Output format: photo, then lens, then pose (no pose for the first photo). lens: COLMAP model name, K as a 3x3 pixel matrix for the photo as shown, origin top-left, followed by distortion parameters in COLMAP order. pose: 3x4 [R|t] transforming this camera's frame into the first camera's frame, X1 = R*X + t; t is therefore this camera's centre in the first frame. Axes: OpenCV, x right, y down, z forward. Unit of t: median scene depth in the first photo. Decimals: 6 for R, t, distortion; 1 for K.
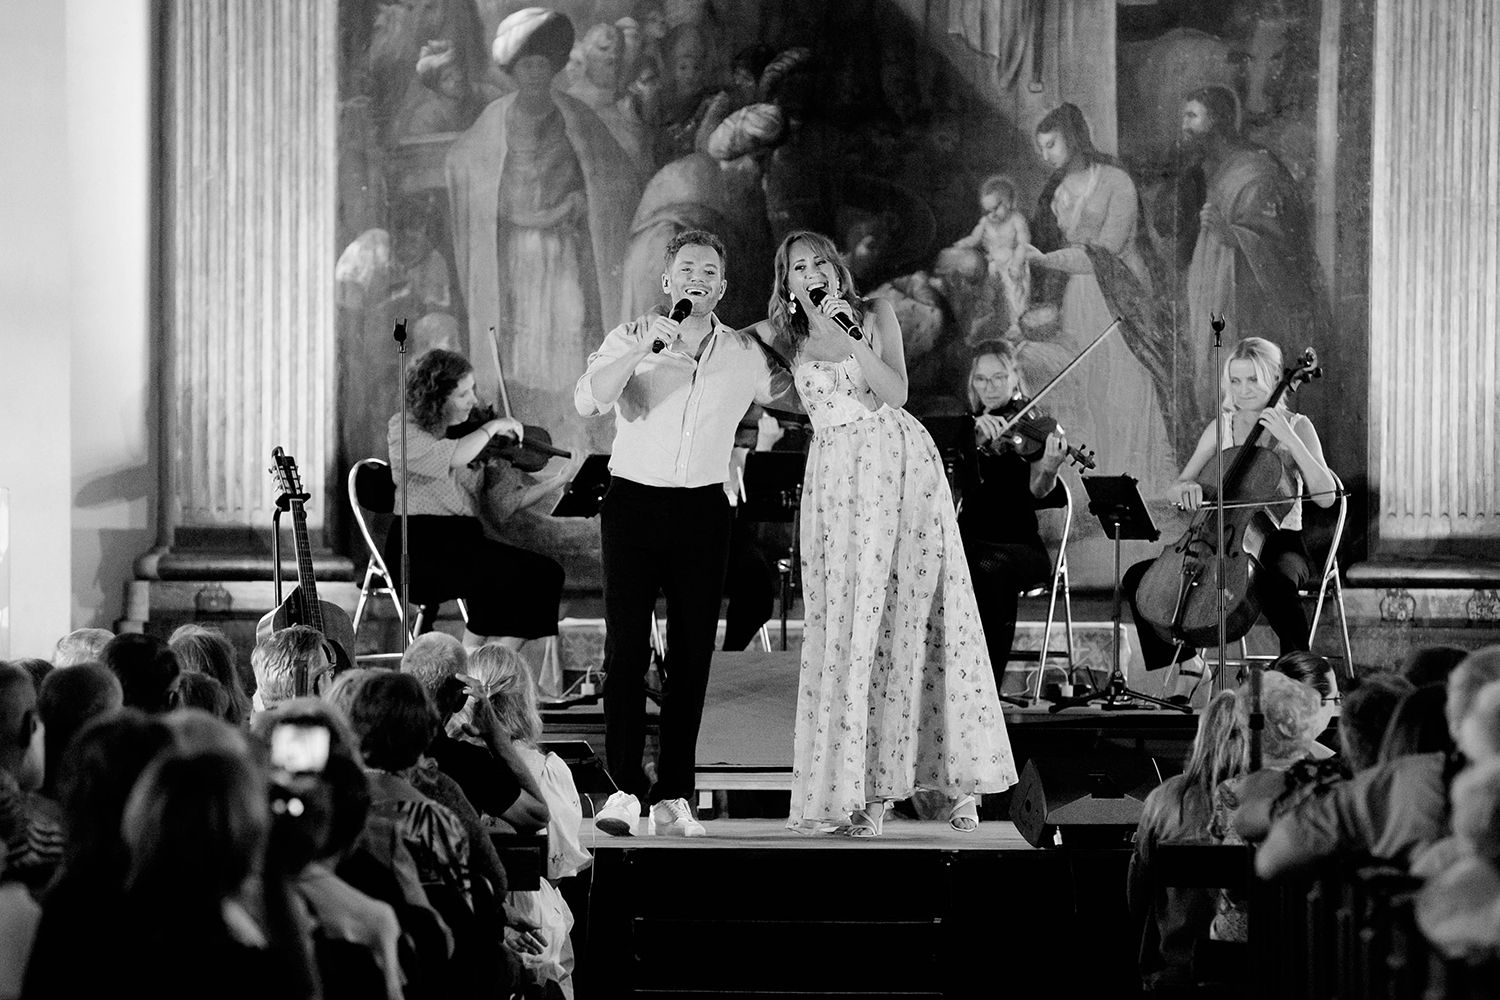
lens RADIAL K [[8188.7, 0, 750.0], [0, 8188.7, 500.0], [0, 0, 1]] dist [1.934057, -12.428040]
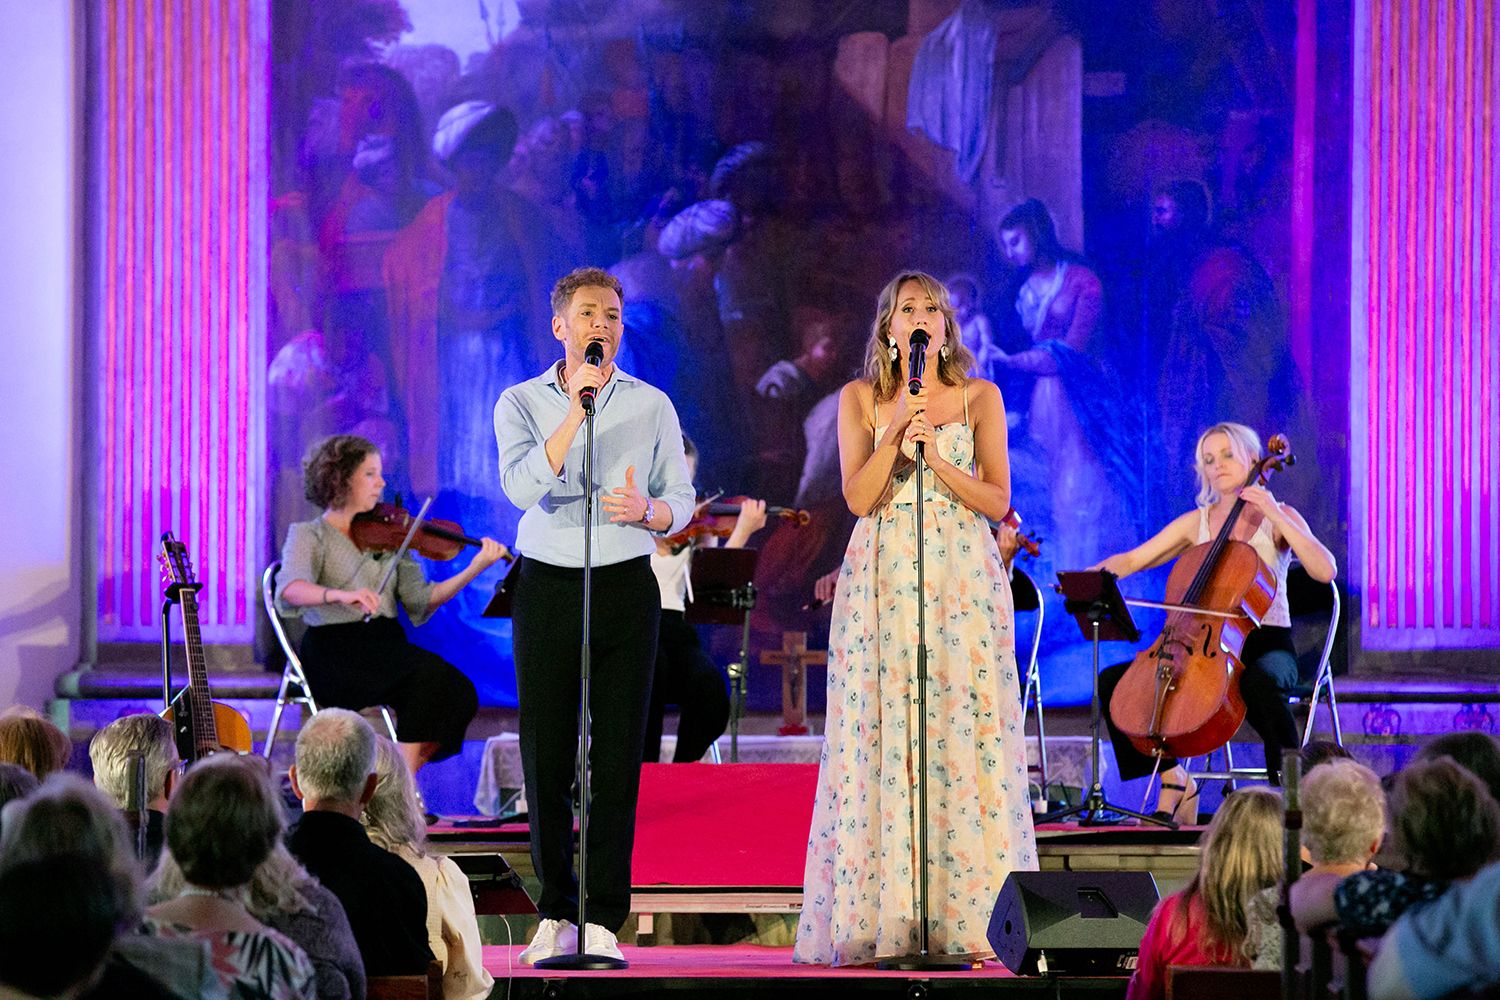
lens RADIAL K [[7459.2, 0, 750.0], [0, 7459.2, 500.0], [0, 0, 1]] dist [0.228069, 83.857040]
pose [[0.999989, -0.002359, 0.003980, 0.002165], [0.002445, 0.999760, -0.021749, 0.005817], [-0.003928, 0.021758, 0.999756, 0.132975]]
